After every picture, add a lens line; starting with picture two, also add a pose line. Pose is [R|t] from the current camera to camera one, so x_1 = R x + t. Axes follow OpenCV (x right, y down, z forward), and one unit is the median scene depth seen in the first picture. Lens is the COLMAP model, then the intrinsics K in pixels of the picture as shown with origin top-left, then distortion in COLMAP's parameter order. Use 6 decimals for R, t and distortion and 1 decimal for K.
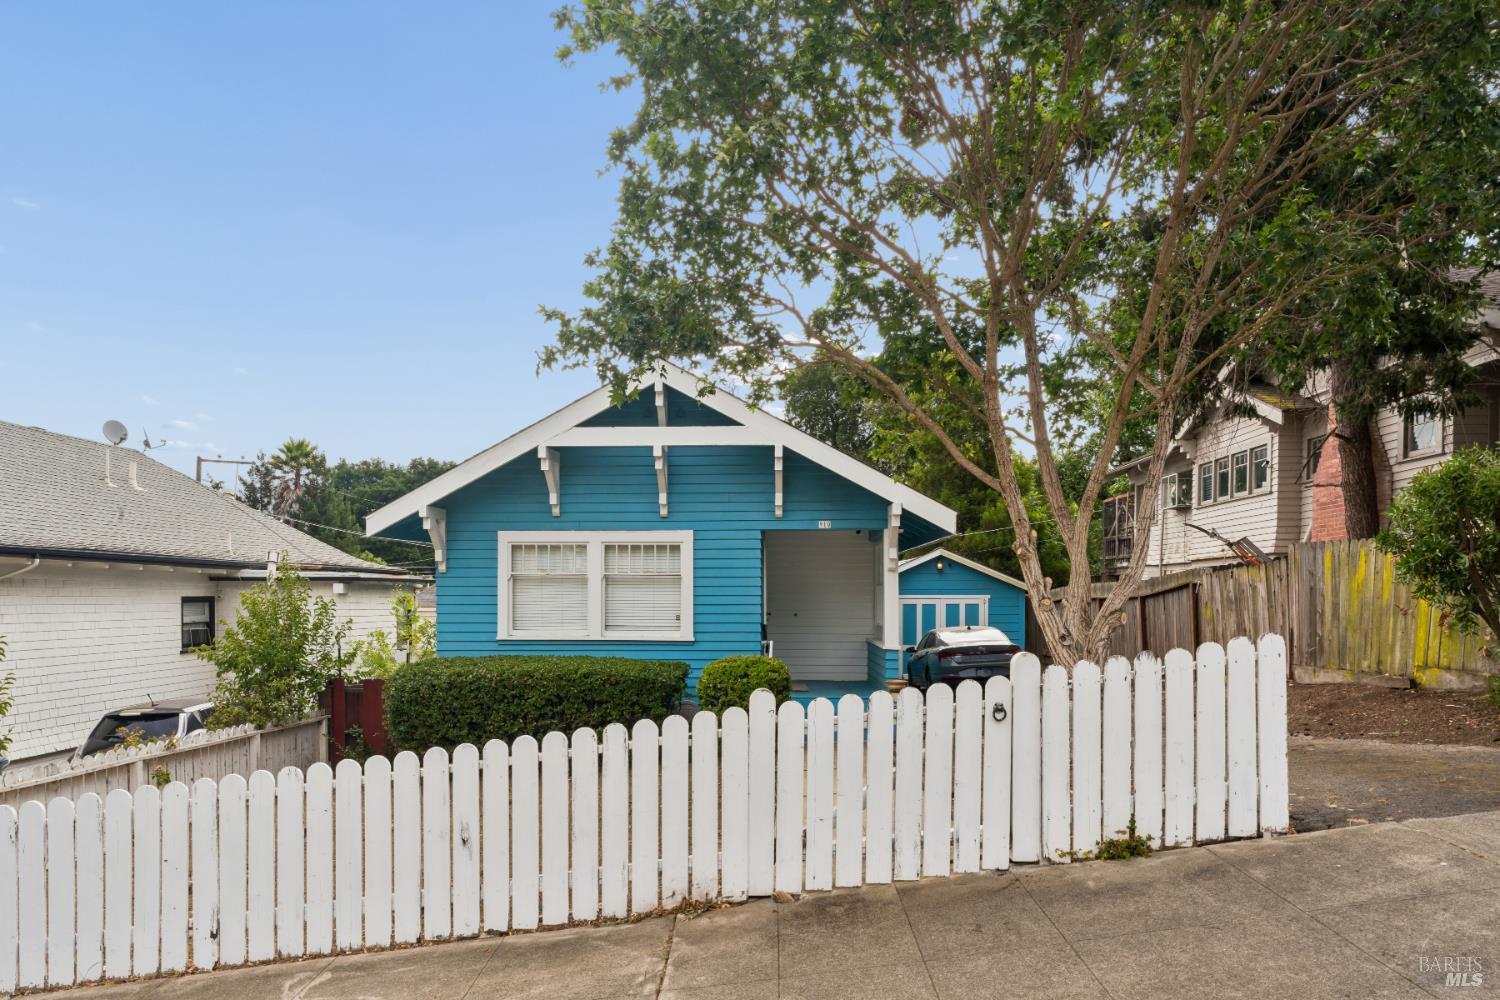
lens RADIAL K [[924.4, 0, 725.9], [0, 924.4, 614.3], [0, 0, 1]] dist [-0.005305, 0.006336]
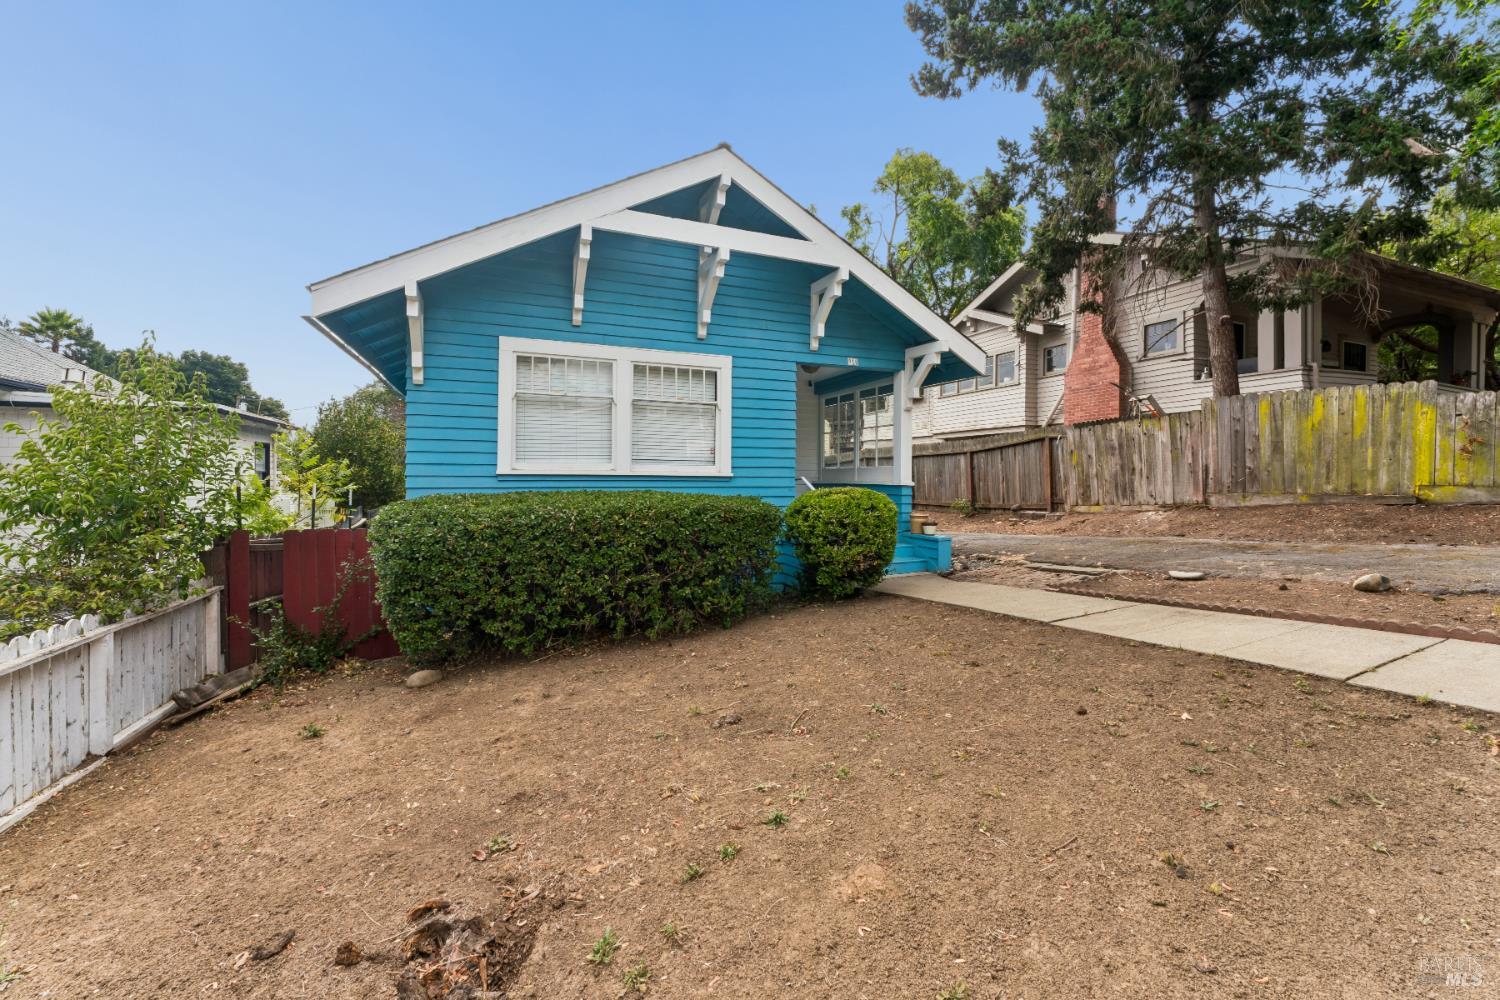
lens RADIAL K [[600.0, 0, 743.1], [0, 600.0, 478.1], [0, 0, 1]] dist [-0.006013, 0.000583]
pose [[0.906918, 0.003938, 0.421288, -0.283376], [0.002132, 0.999901, -0.013936, 0.039607], [-0.421301, 0.013537, 0.906820, 0.469567]]
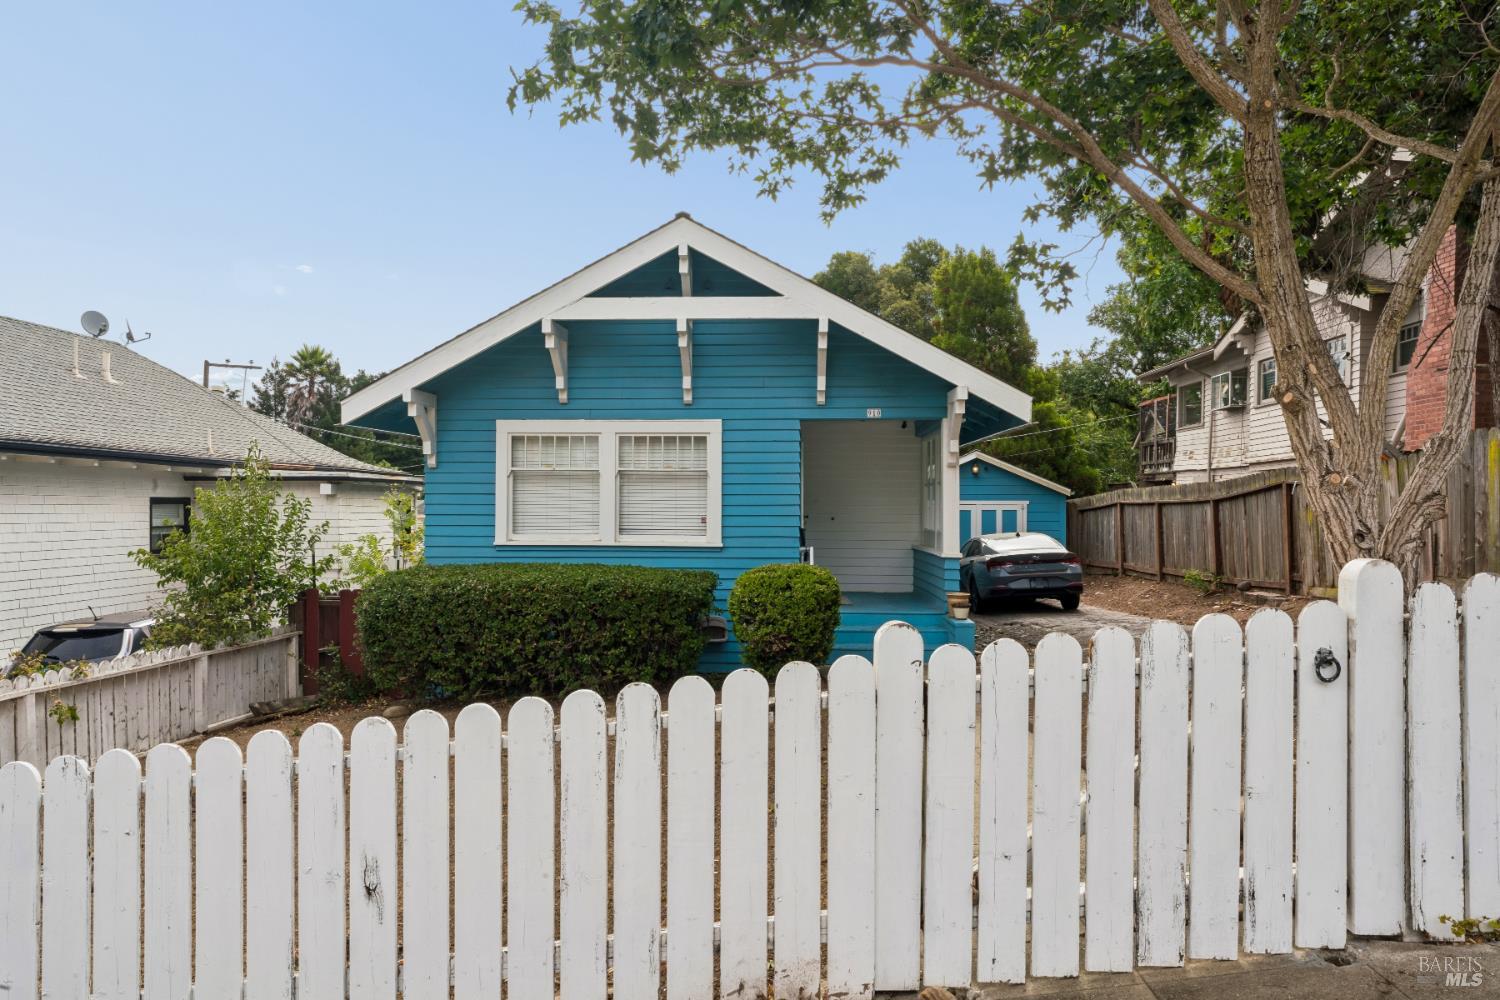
lens RADIAL K [[924.4, 0, 747.6], [0, 924.4, 513.4], [0, 0, 1]] dist [-0.005305, 0.006336]
pose [[0.999958, 0.003692, 0.008427, -0.018590], [-0.003599, 0.999933, -0.010968, 0.006737], [-0.008467, 0.010937, 0.999904, 0.138608]]
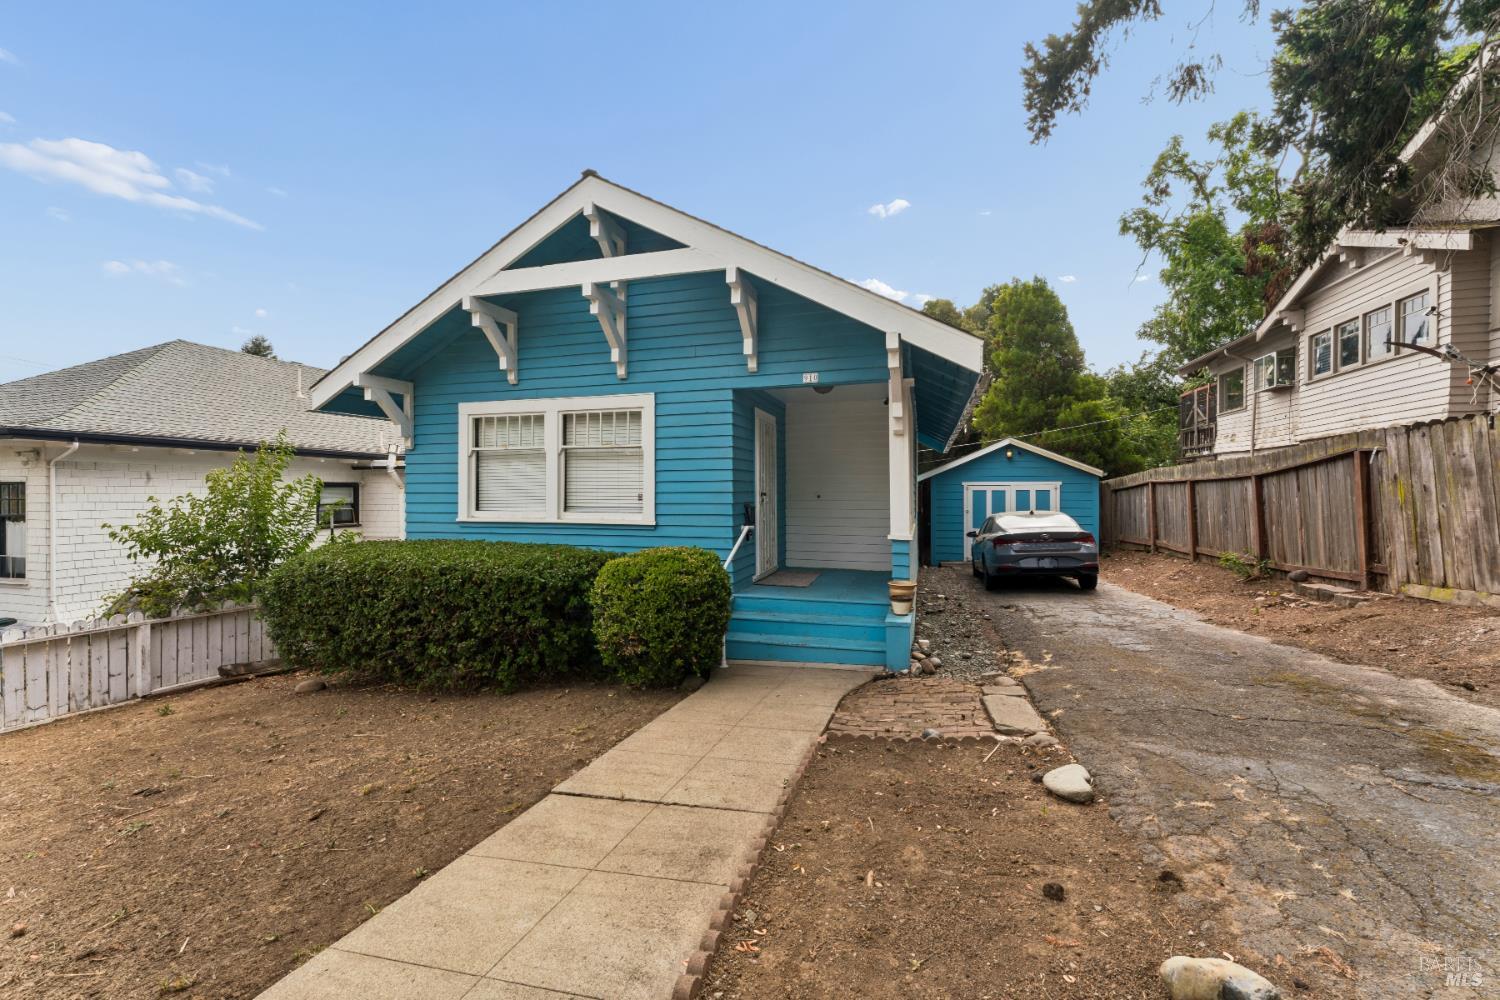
lens RADIAL K [[600.0, 0, 746.3], [0, 600.0, 493.6], [0, 0, 1]] dist [-0.006013, 0.000583]
pose [[0.972613, -0.000300, -0.232431, 0.175703], [-0.003391, 0.999874, -0.015478, 0.008329], [0.232406, 0.015843, 0.972490, 0.508392]]
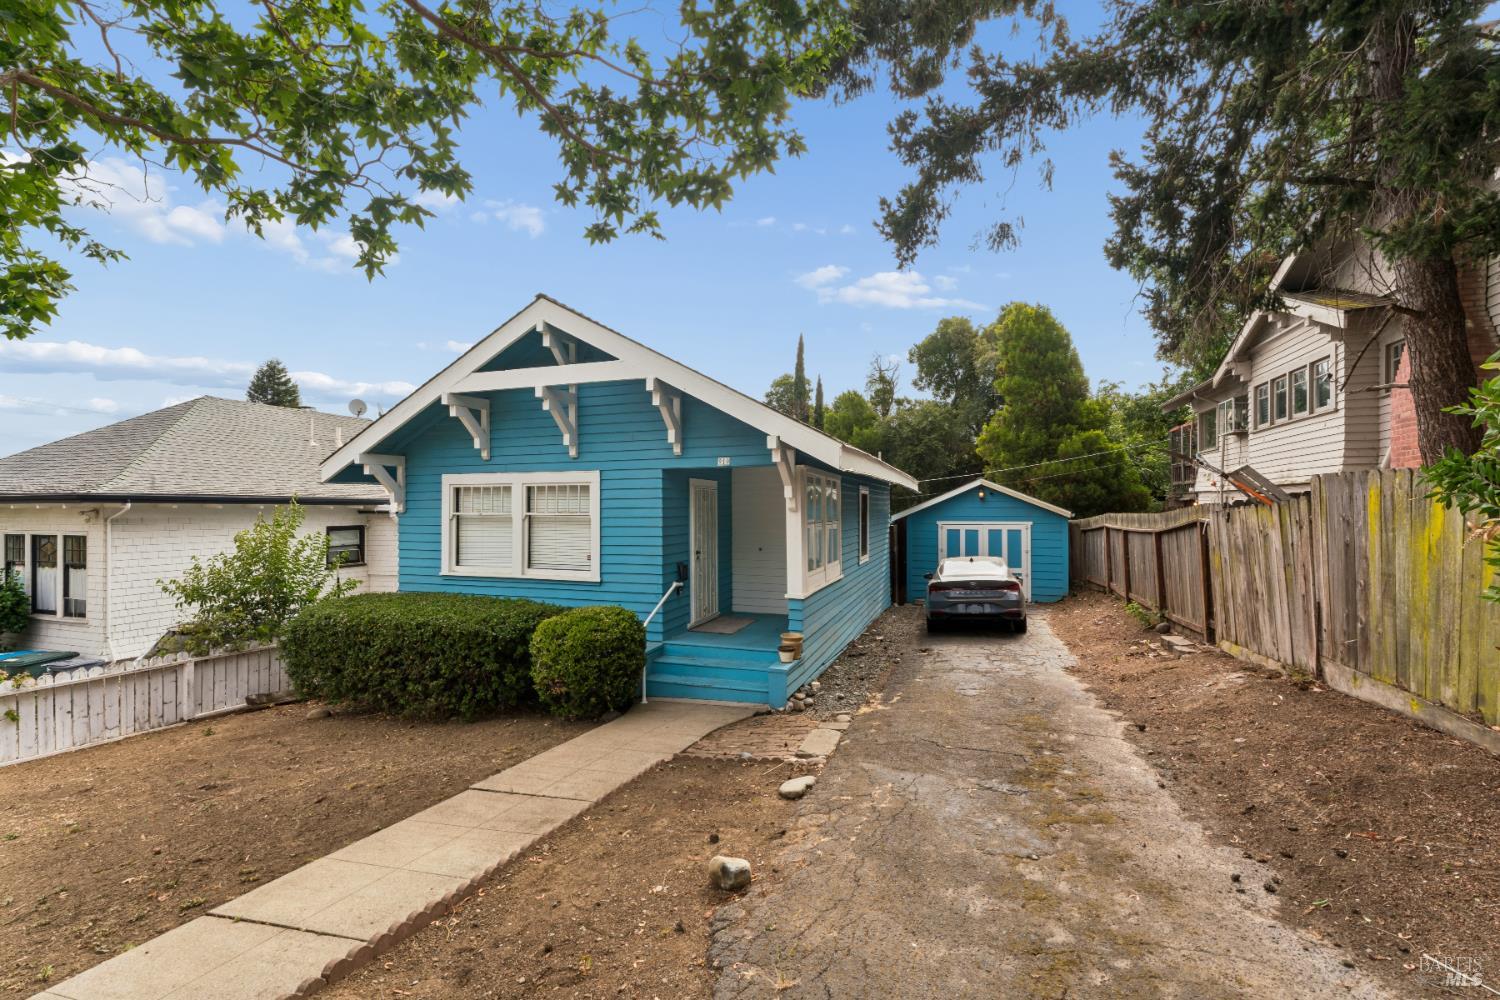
lens RADIAL K [[640.2, 0, 744.4], [0, 640.2, 504.6], [0, 0, 1]] dist [-0.008058, 0.000428]
pose [[0.960905, -0.004331, -0.276843, 0.312348], [-0.002821, 0.999673, -0.025433, -0.038370], [0.276863, 0.025220, 0.960579, 0.395033]]
